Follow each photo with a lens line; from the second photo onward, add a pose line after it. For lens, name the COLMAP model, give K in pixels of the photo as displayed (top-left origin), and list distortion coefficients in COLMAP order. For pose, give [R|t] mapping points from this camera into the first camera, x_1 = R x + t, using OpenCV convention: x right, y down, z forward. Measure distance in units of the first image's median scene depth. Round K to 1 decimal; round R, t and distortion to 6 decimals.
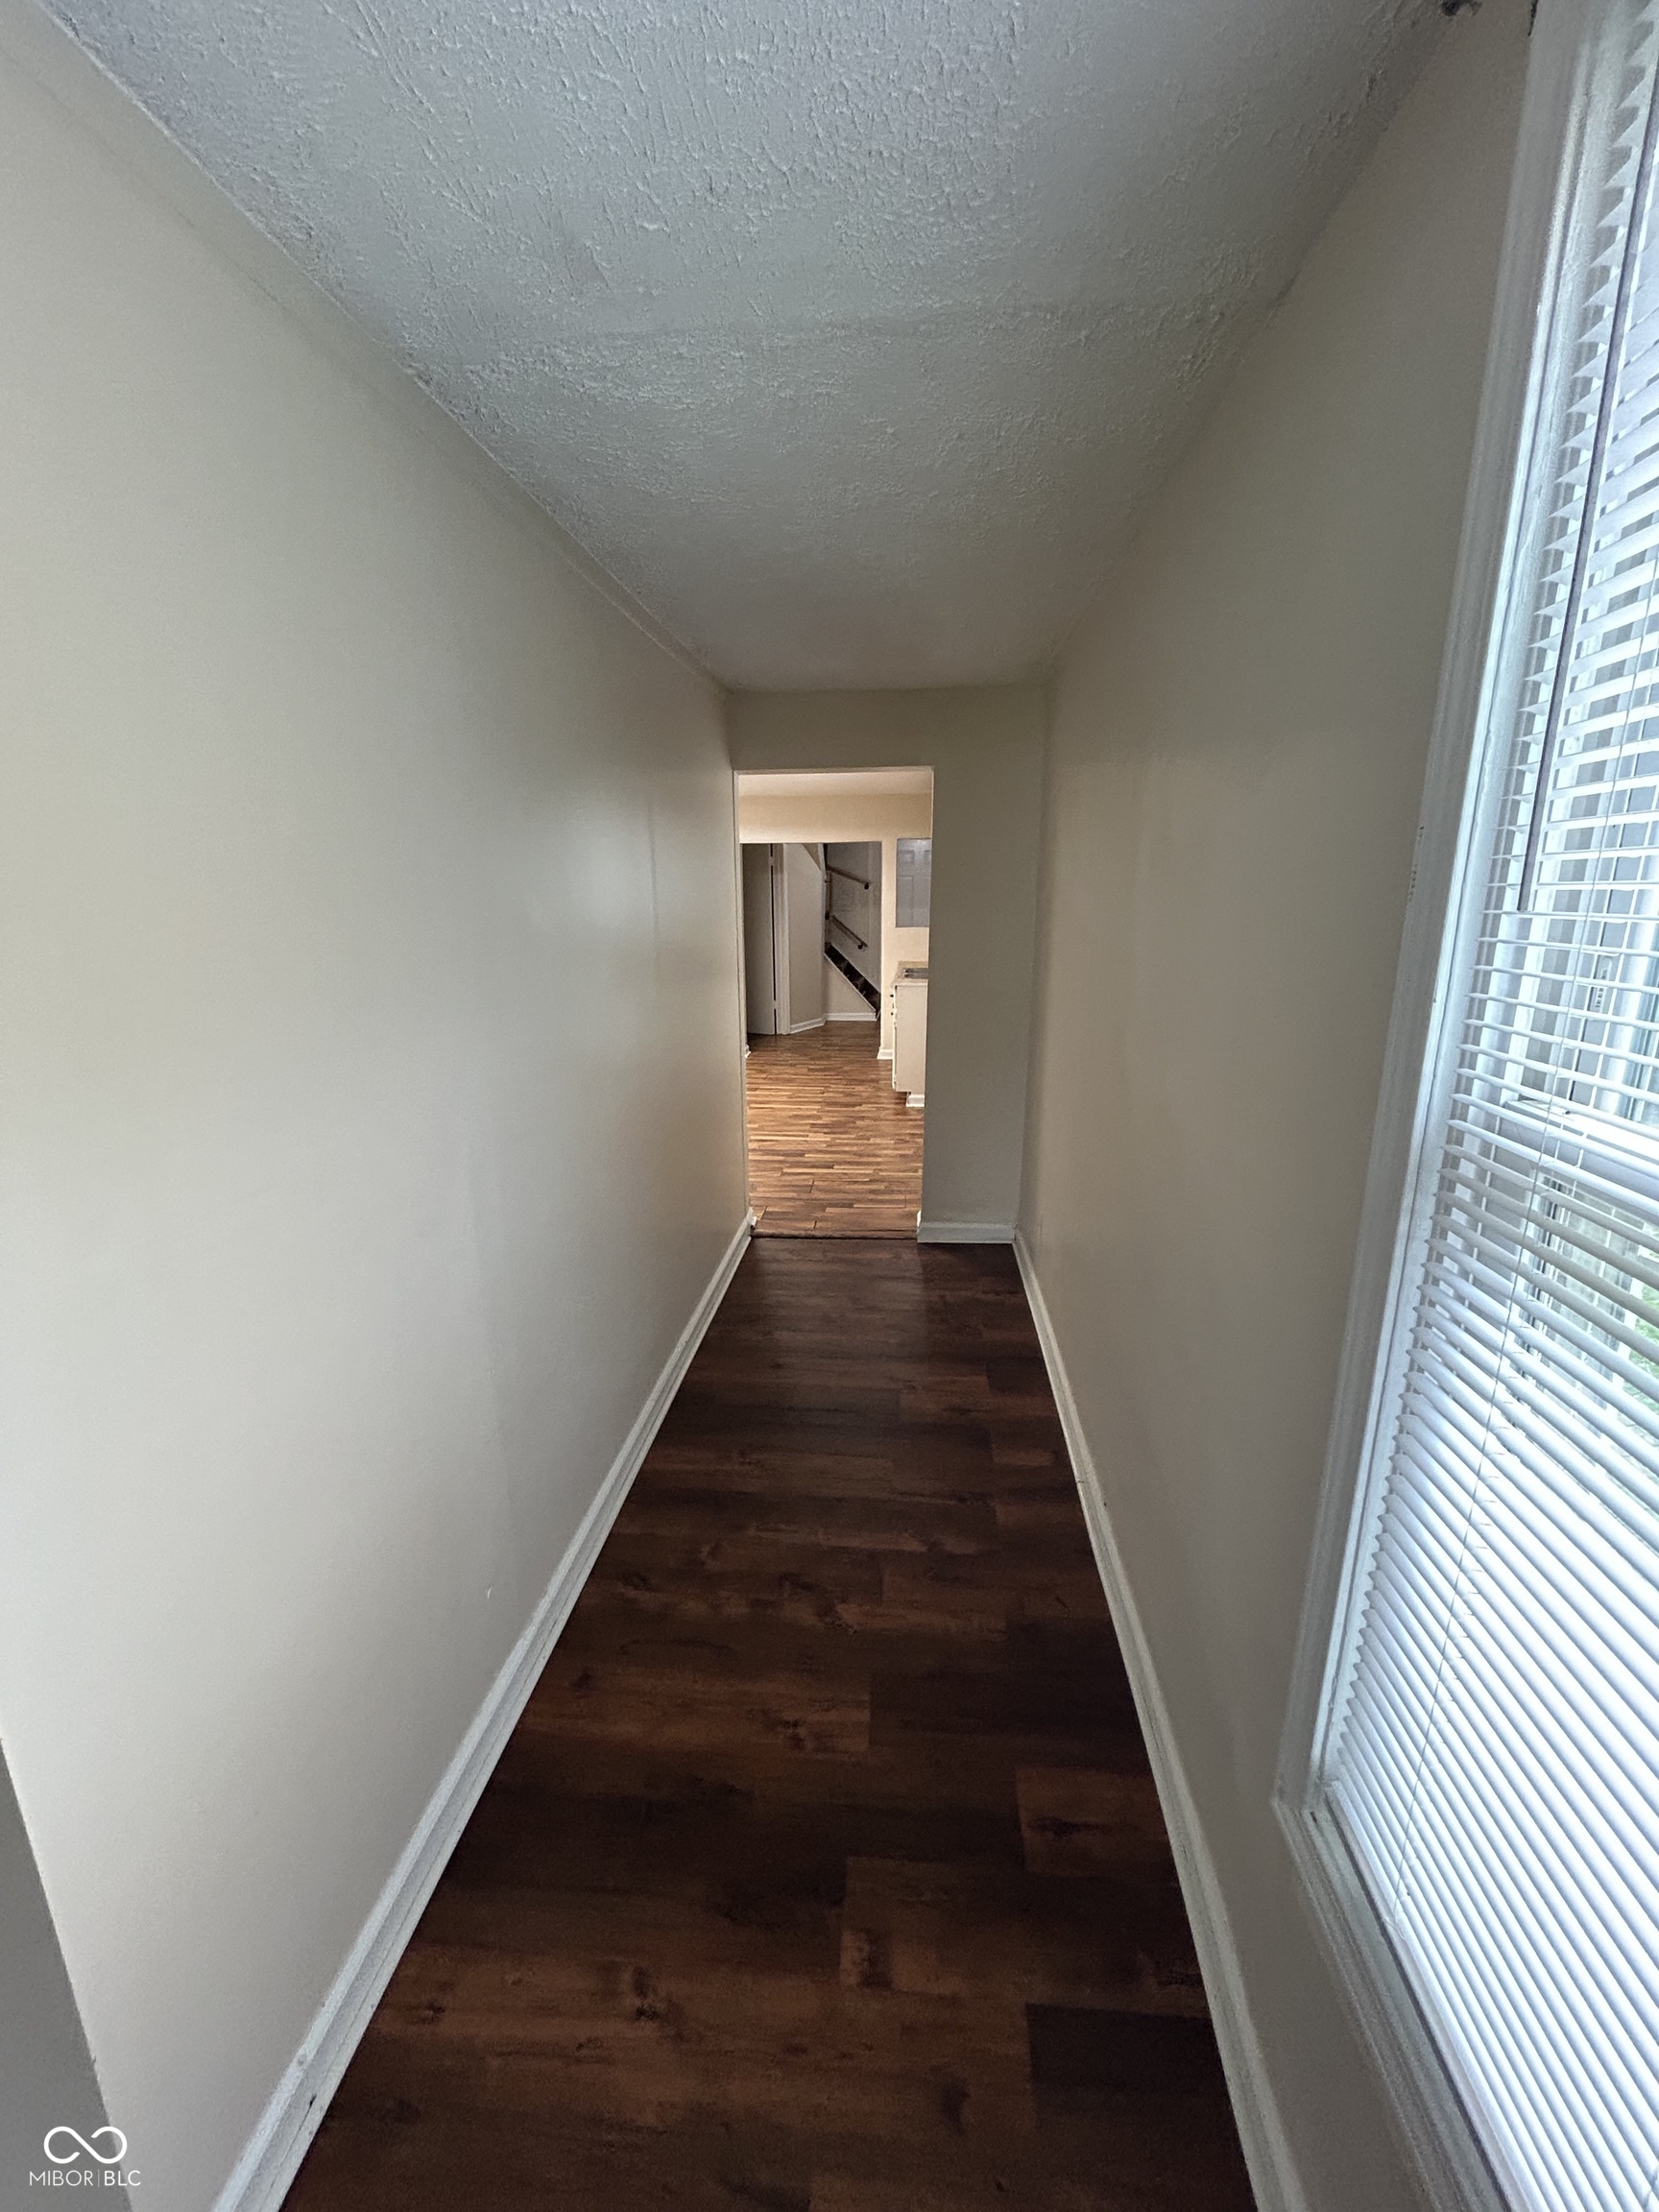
lens RADIAL K [[894.0, 0, 838.4], [0, 894.0, 1106.1], [0, 0, 1]] dist [0.002954, 0.000591]
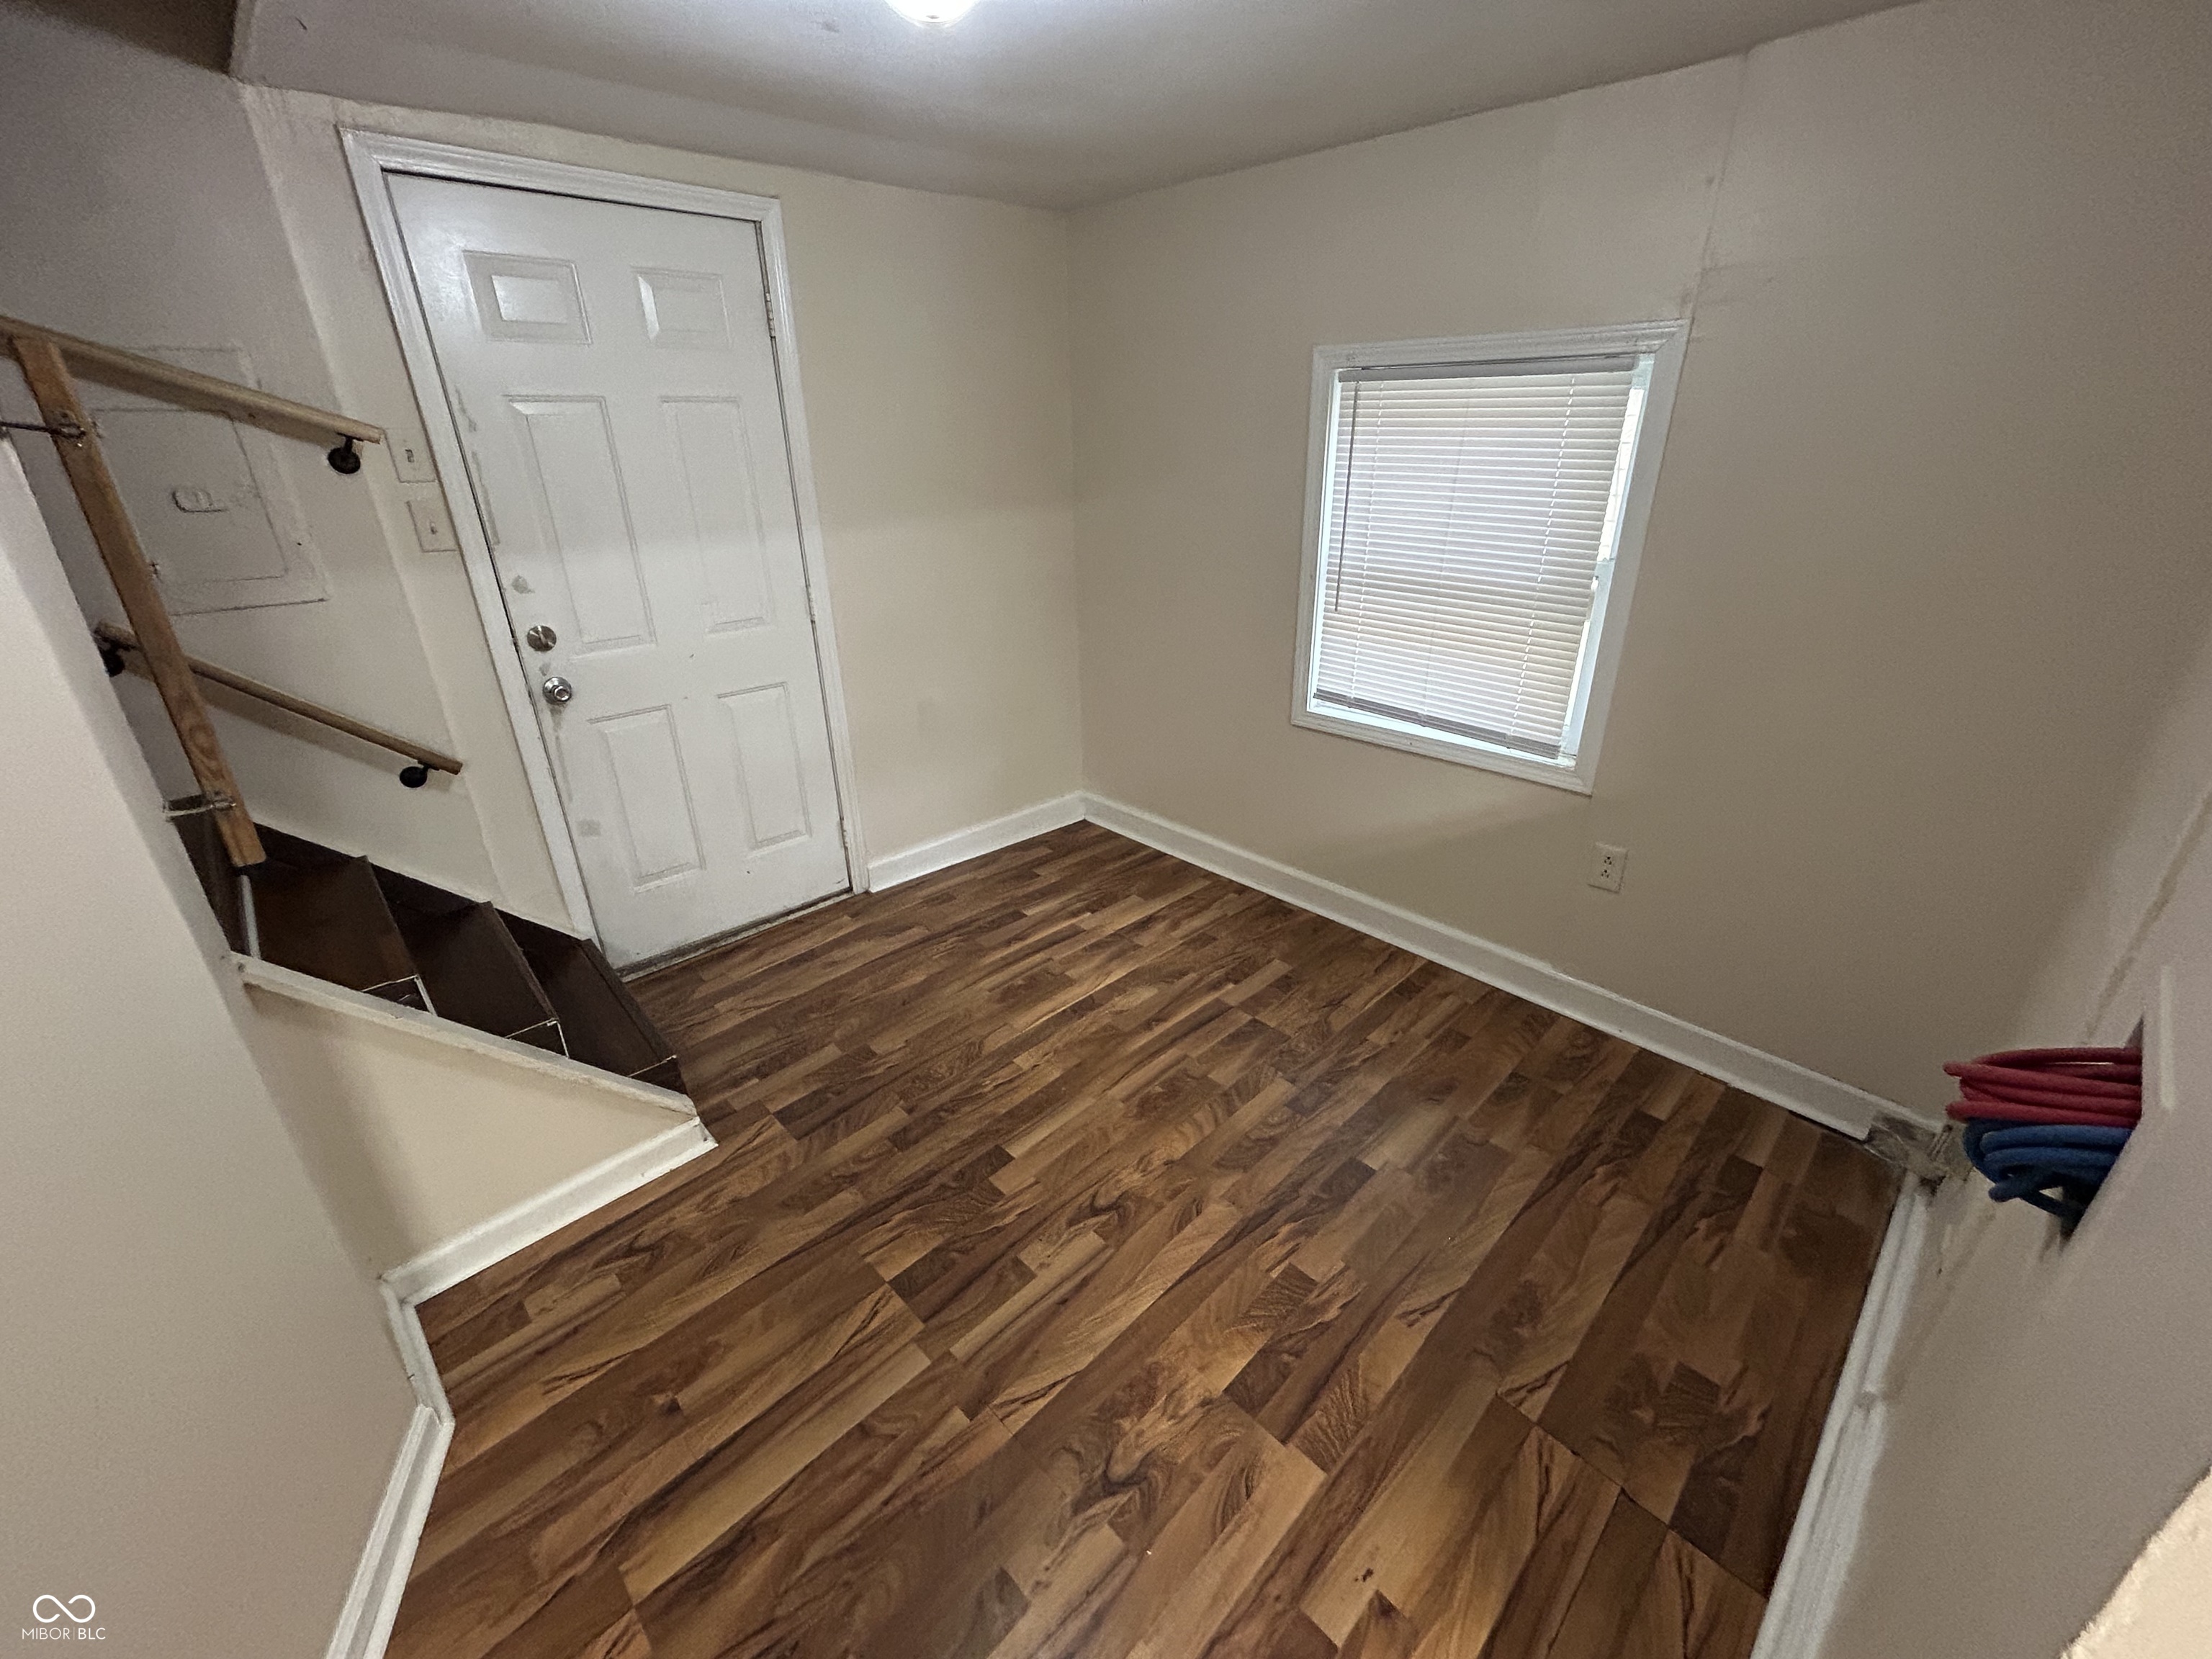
lens RADIAL K [[894.0, 0, 1104.5], [0, 894.0, 823.6], [0, 0, 1]] dist [0.002954, 0.000591]
pose [[0.660650, -0.312643, 0.682493, -0.015007], [0.189594, 0.949165, 0.251277, -0.192062], [-0.726358, -0.036610, 0.686341, 0.761674]]
